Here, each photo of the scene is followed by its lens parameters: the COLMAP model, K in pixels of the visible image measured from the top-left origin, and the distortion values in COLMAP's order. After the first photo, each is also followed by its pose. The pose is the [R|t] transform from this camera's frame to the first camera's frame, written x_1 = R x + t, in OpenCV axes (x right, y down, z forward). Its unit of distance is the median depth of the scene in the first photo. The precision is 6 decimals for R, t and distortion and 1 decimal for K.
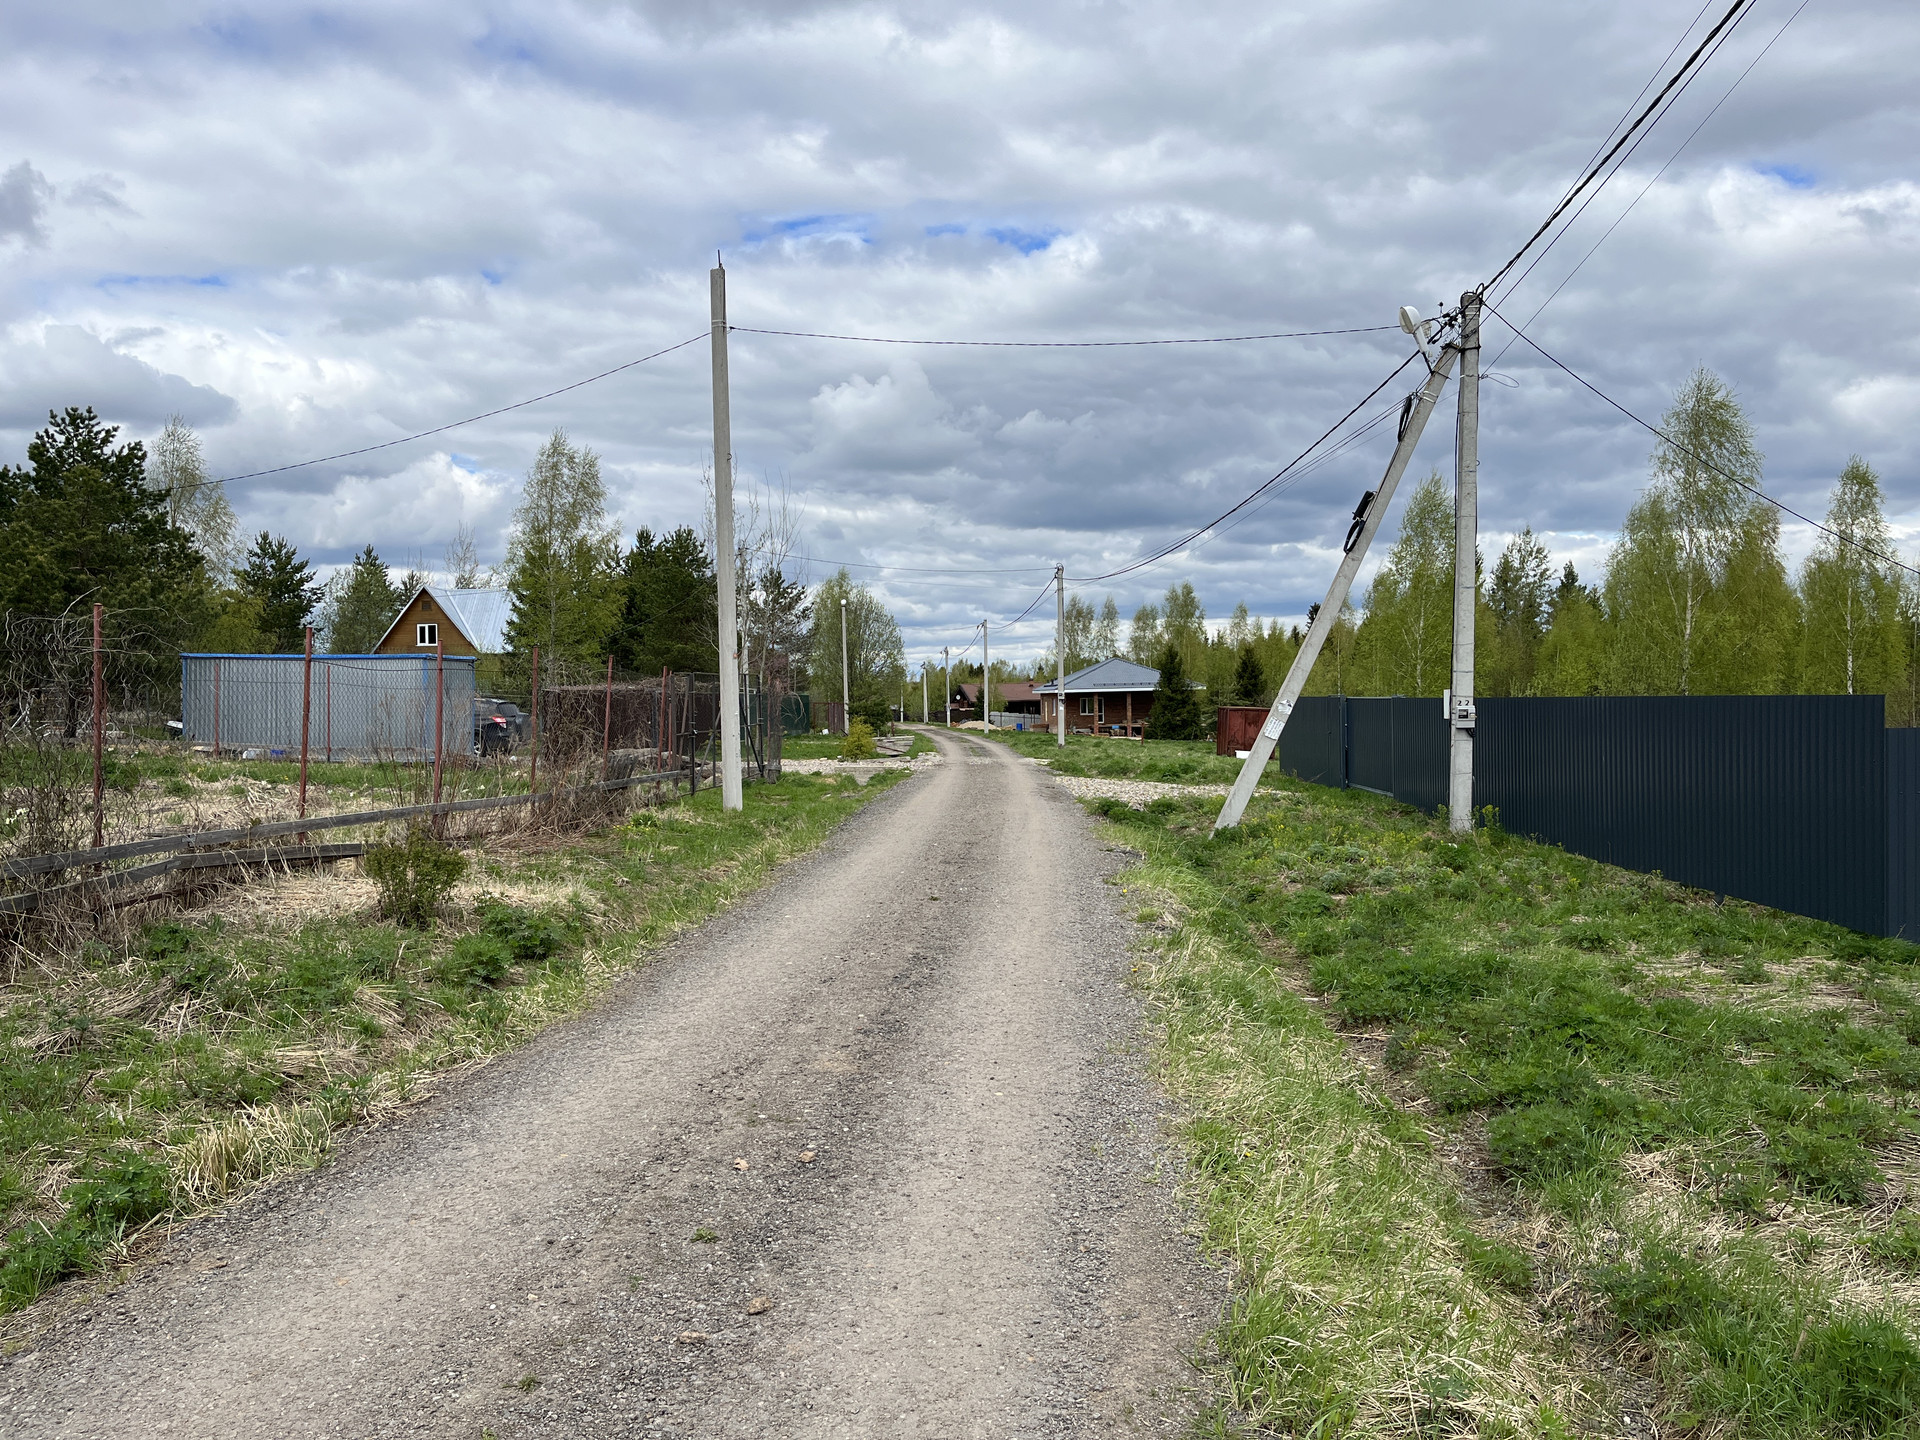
lens RADIAL K [[1424.3, 0, 956.4], [0, 1424.3, 715.7], [0, 0, 1]] dist [0.060283, -0.087136]
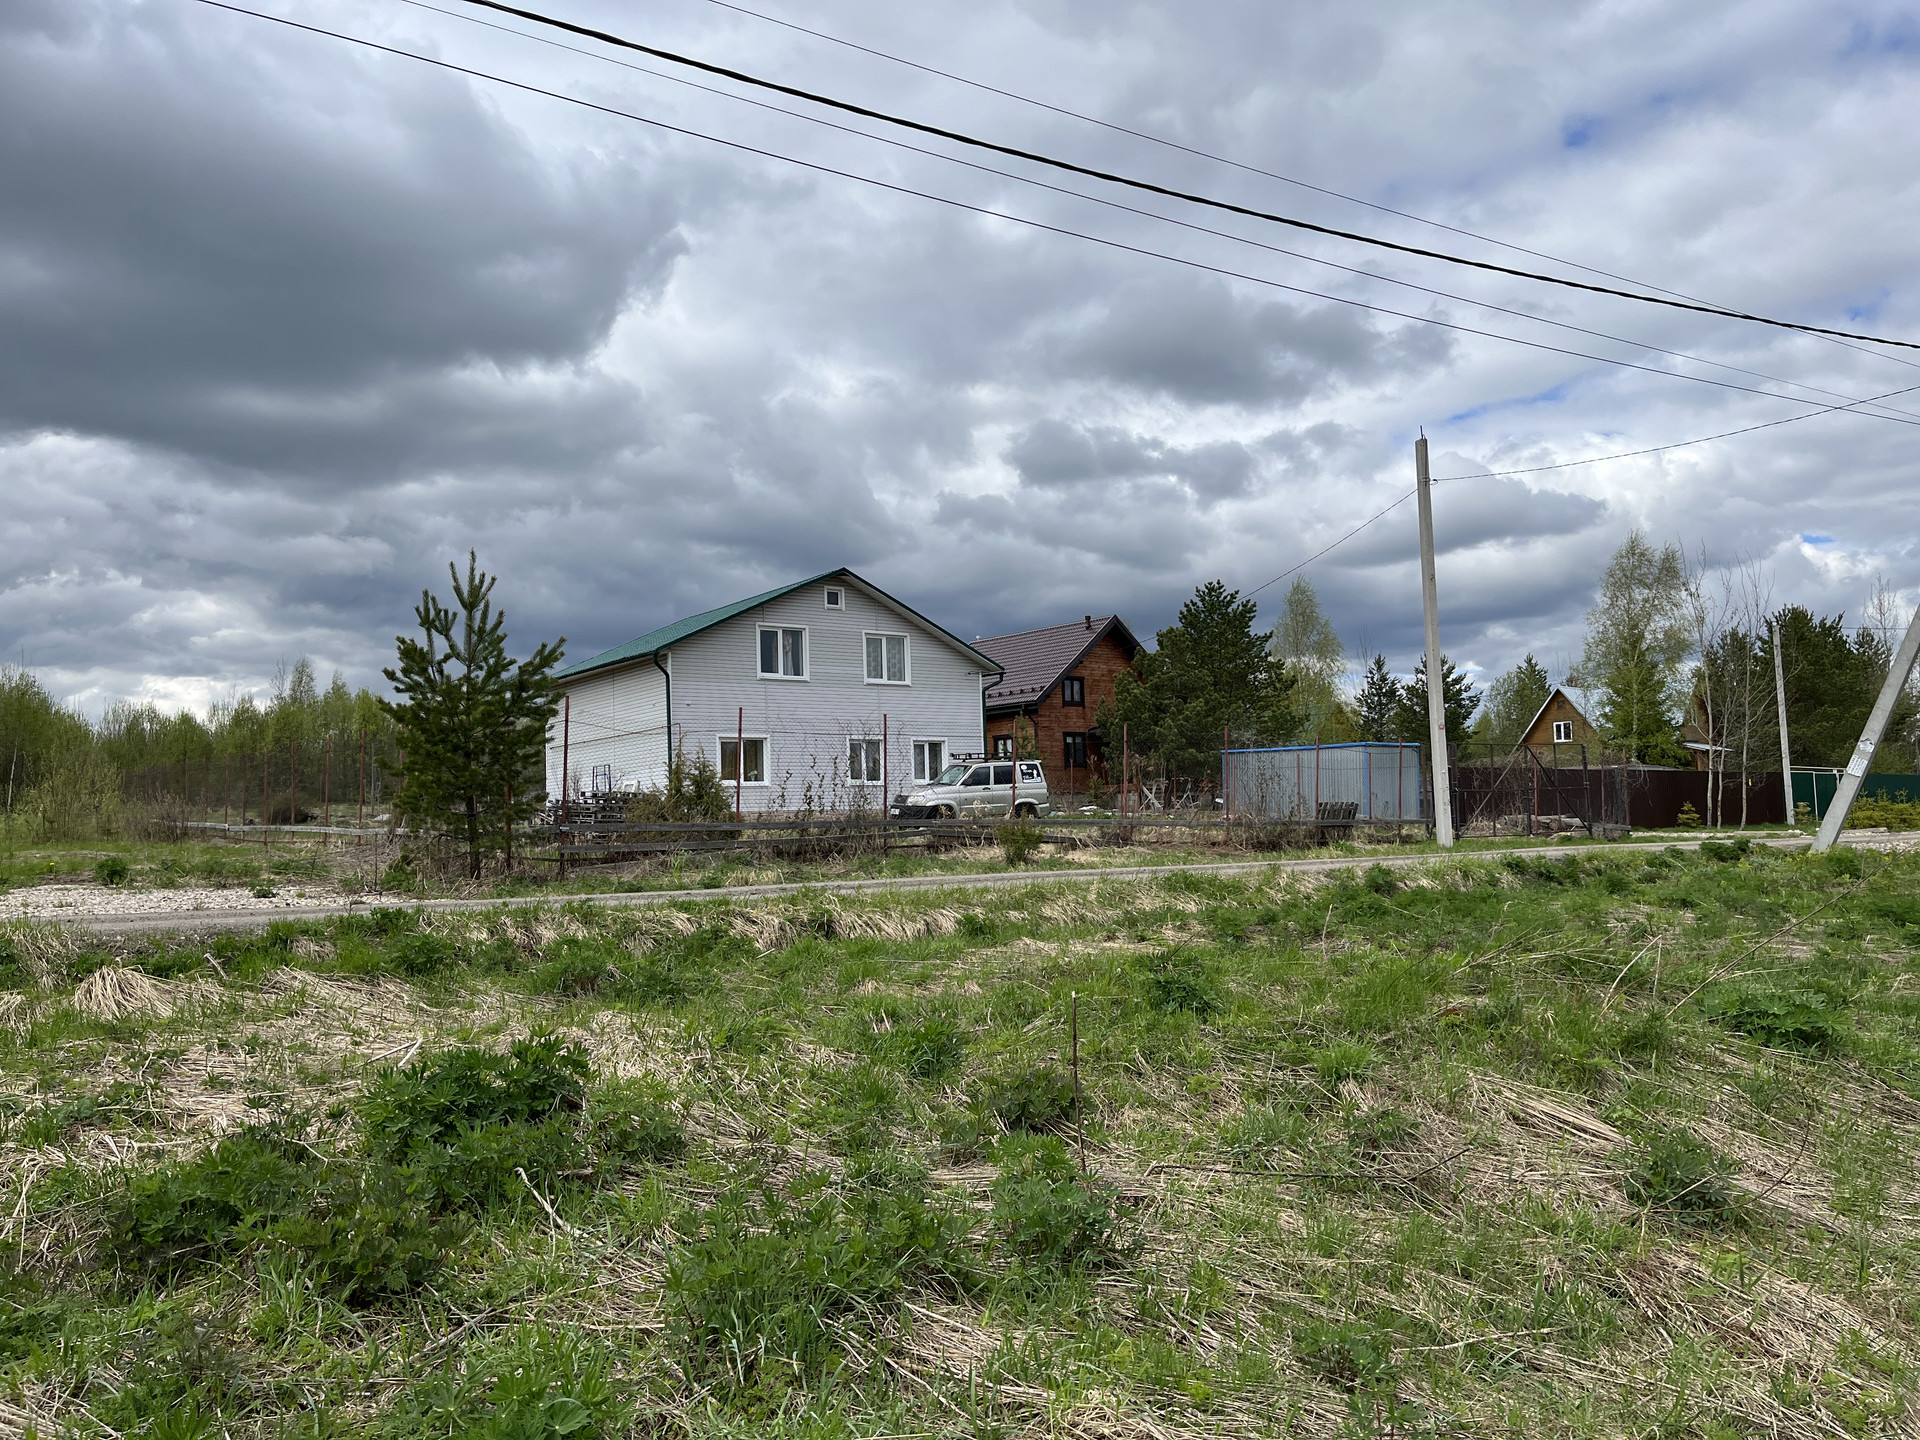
lens RADIAL K [[1513.1, 0, 972.0], [0, 1513.1, 733.2], [0, 0, 1]] dist [0.071304, -0.001129]
pose [[0.663665, -0.054437, -0.746046, 0.561323], [0.007724, 0.997794, -0.065935, 0.049073], [0.747990, 0.037996, 0.662622, -0.233218]]
